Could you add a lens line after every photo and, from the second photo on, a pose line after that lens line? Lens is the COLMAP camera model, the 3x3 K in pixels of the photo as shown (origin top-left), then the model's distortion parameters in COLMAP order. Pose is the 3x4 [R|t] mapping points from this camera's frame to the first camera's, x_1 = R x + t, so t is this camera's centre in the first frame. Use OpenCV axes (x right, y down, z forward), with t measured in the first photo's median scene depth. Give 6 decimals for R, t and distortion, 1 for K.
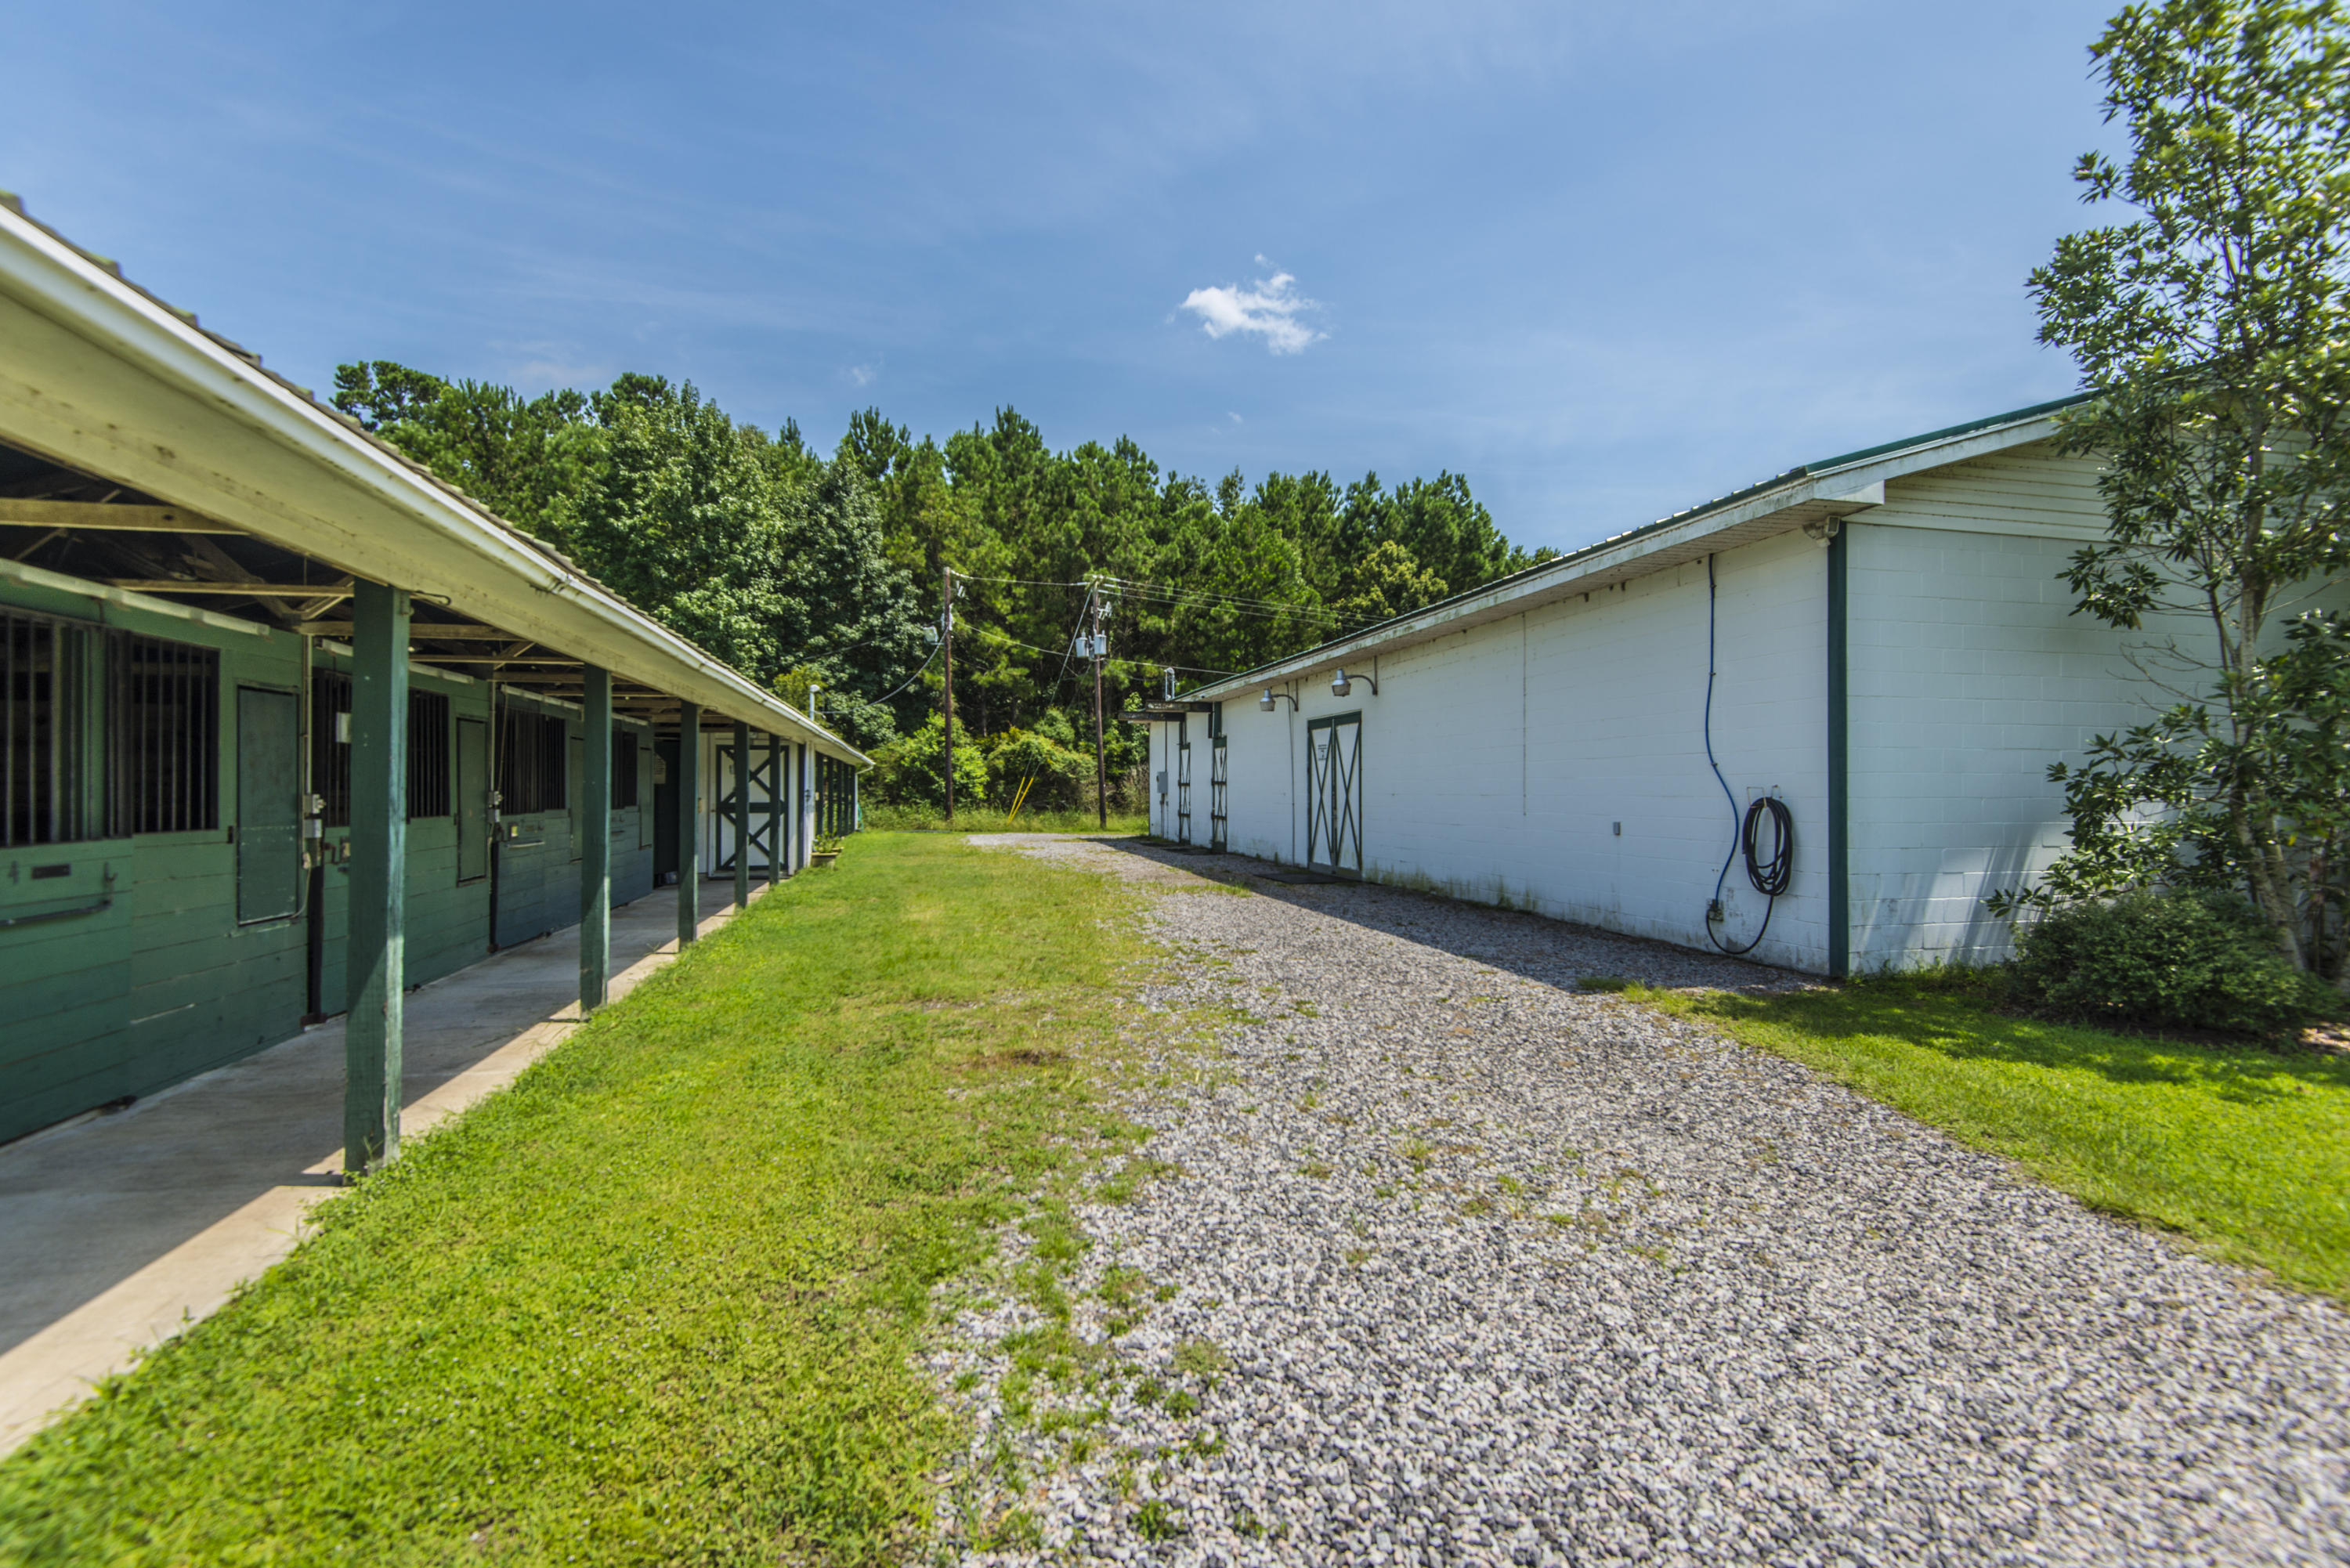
lens RADIAL K [[1066.3, 0, 1174.7], [0, 1066.3, 775.4], [0, 0, 1]] dist [0.026734, -0.014503]
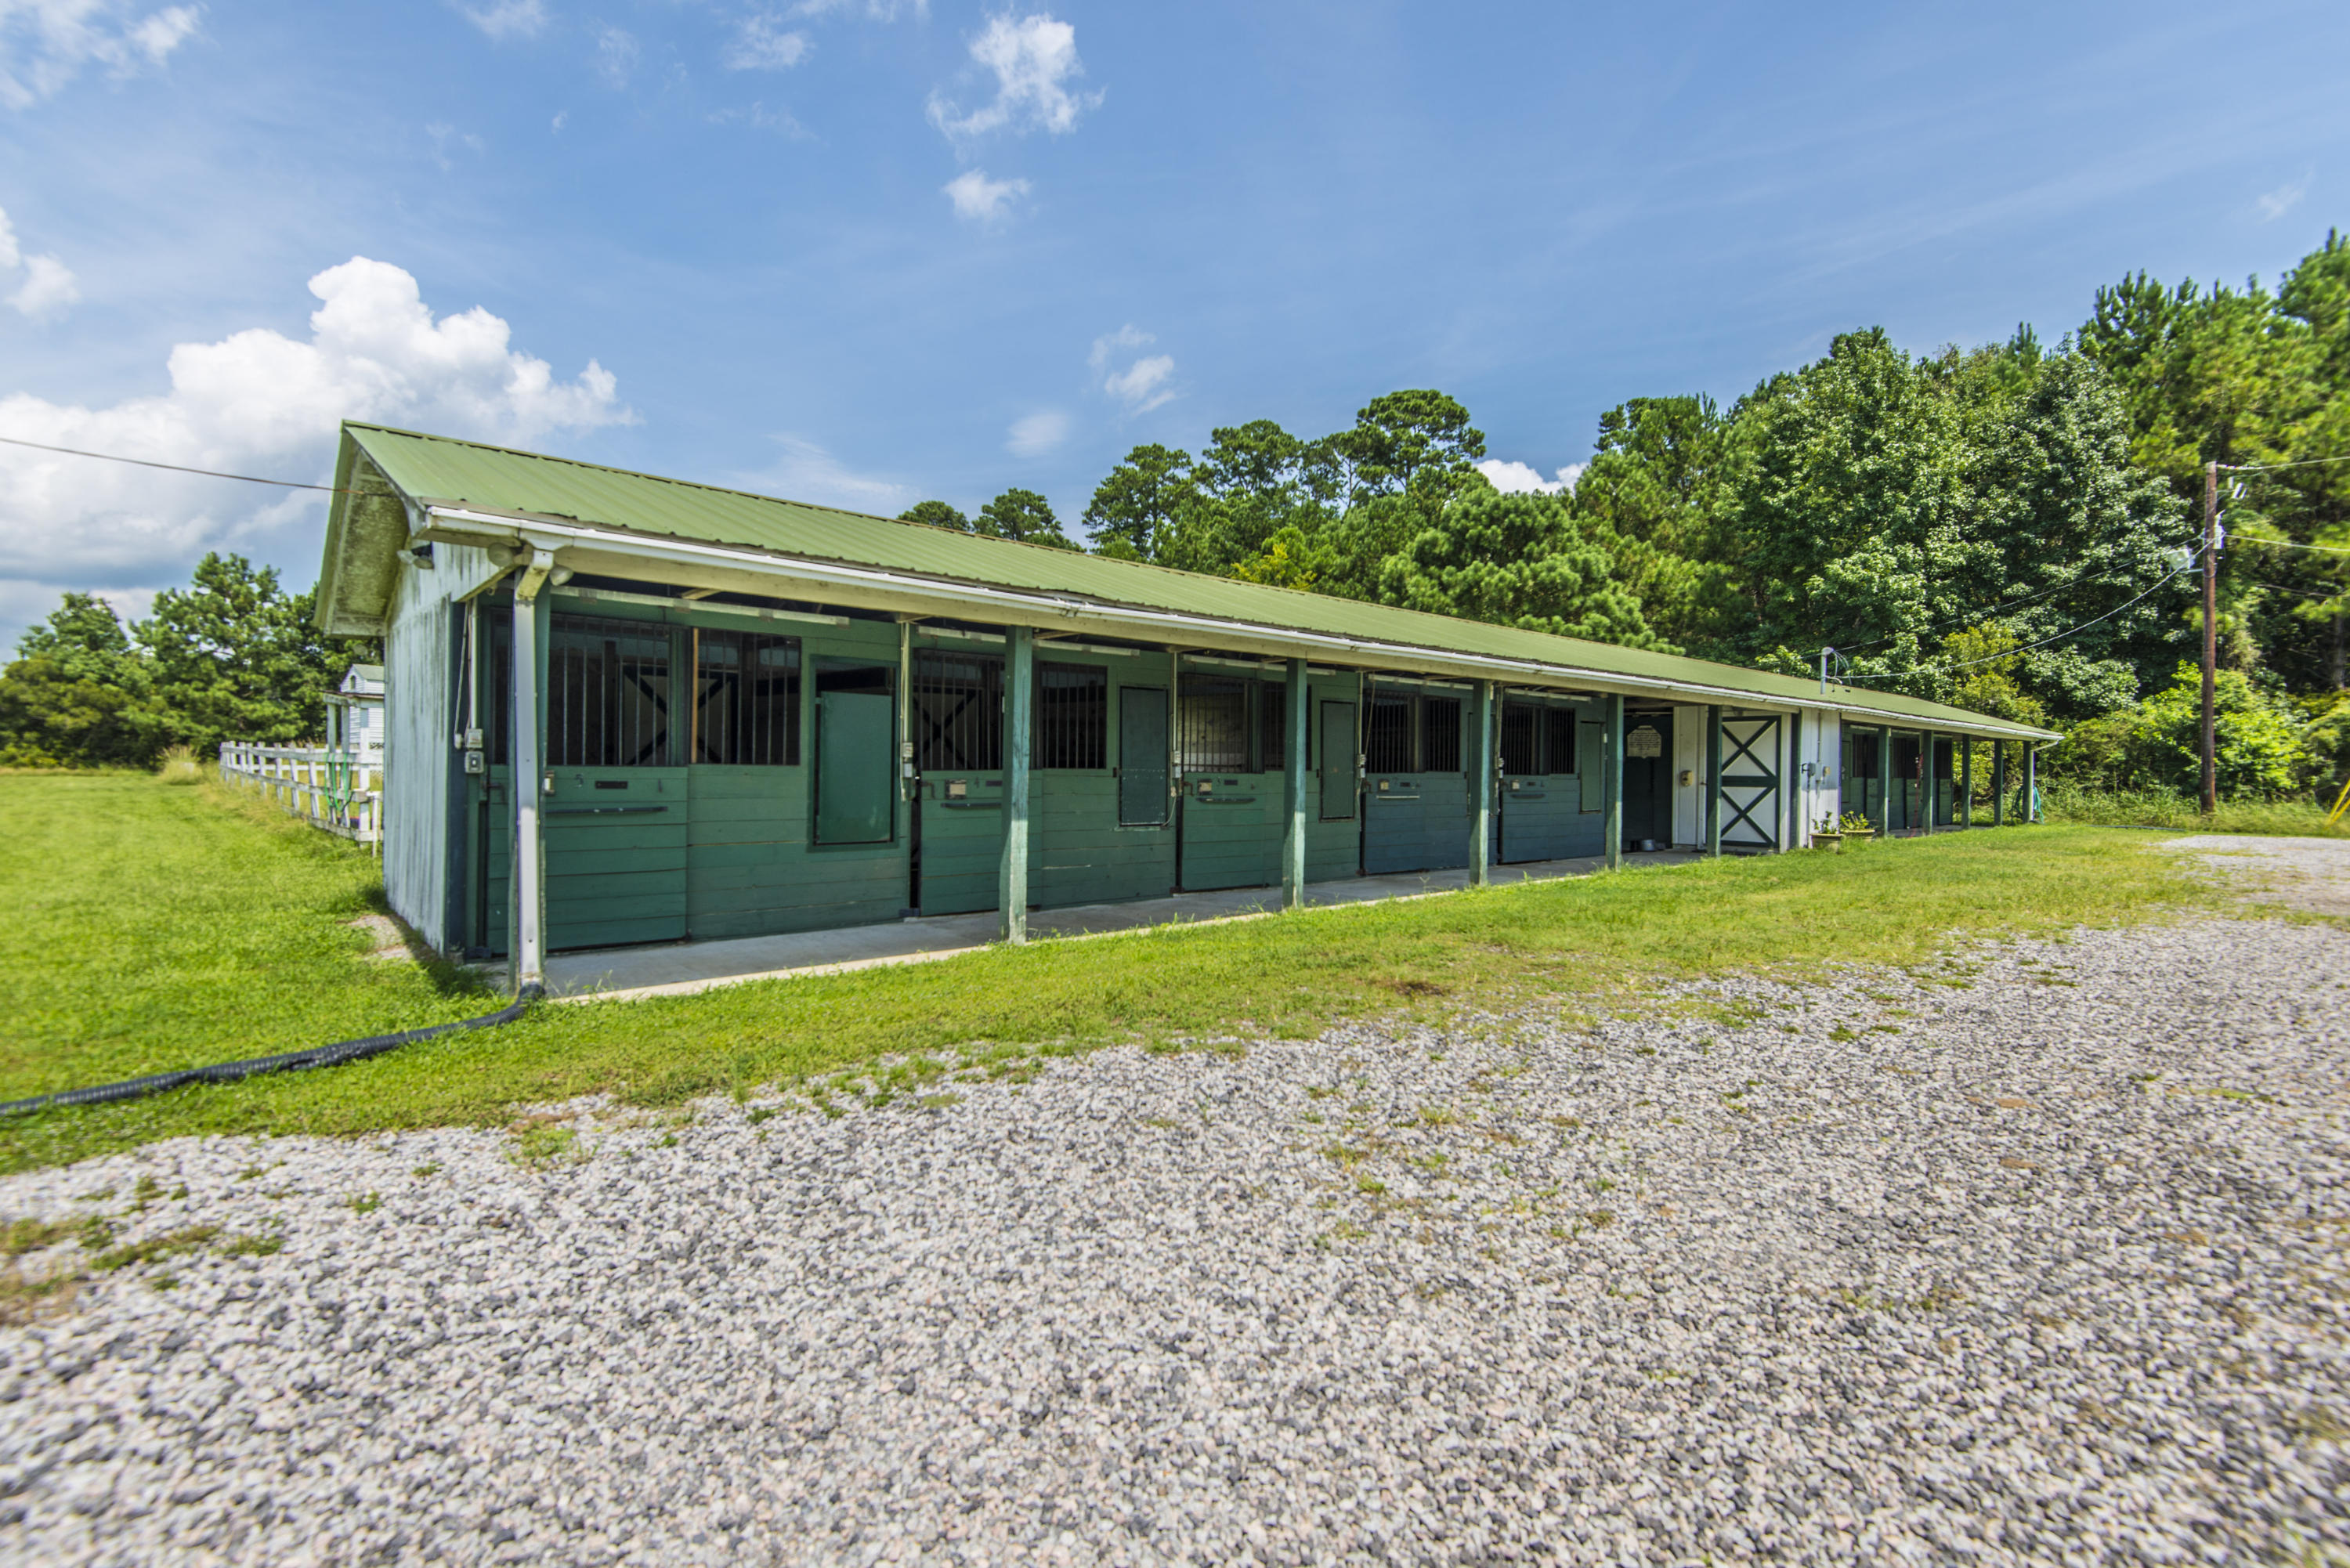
lens RADIAL K [[1066.3, 0, 1174.3], [0, 1066.3, 781.1], [0, 0, 1]] dist [0.026734, -0.014503]
pose [[0.468087, 0.015825, -0.883541, 0.097319], [0.000808, 0.999832, 0.018336, 0.005287], [0.883682, -0.009297, 0.467995, 0.040127]]
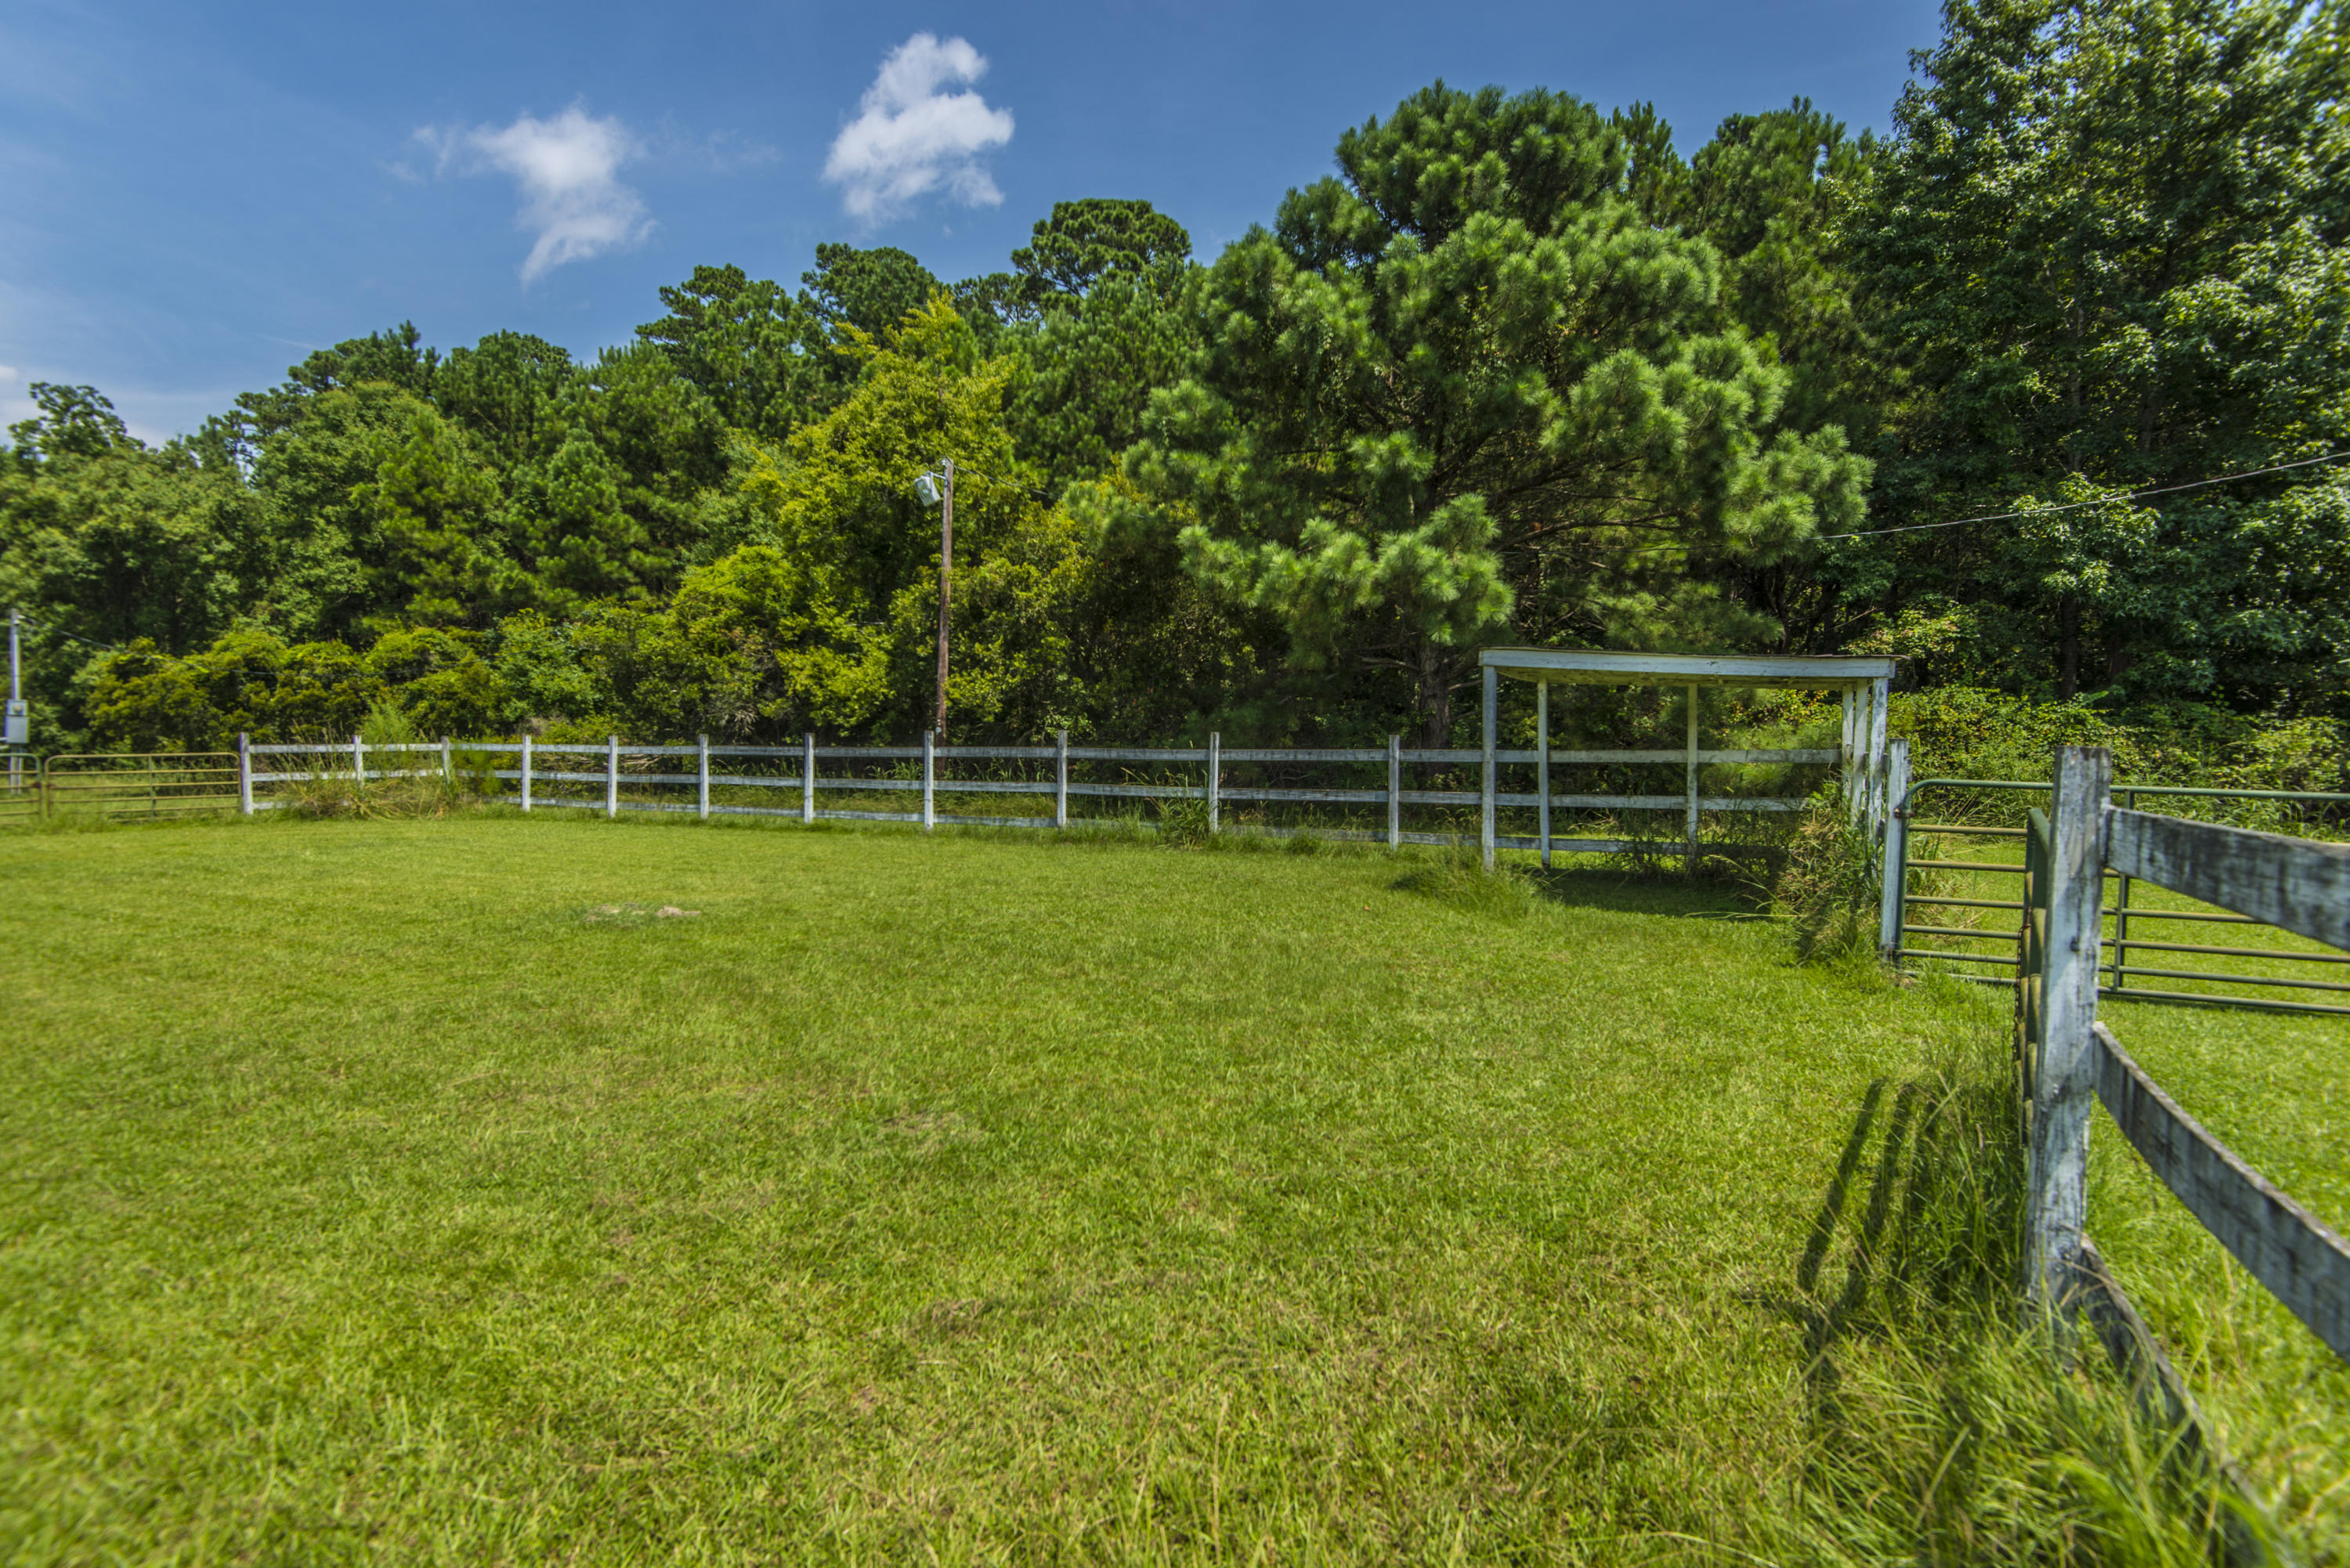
lens RADIAL K [[1066.3, 0, 1171.2], [0, 1066.3, 773.7], [0, 0, 1]] dist [0.026734, -0.014503]
pose [[0.728719, 0.022334, -0.684449, -0.415244], [0.013991, 0.998774, 0.047487, -0.000370], [0.684670, -0.044180, 0.727513, 0.360080]]
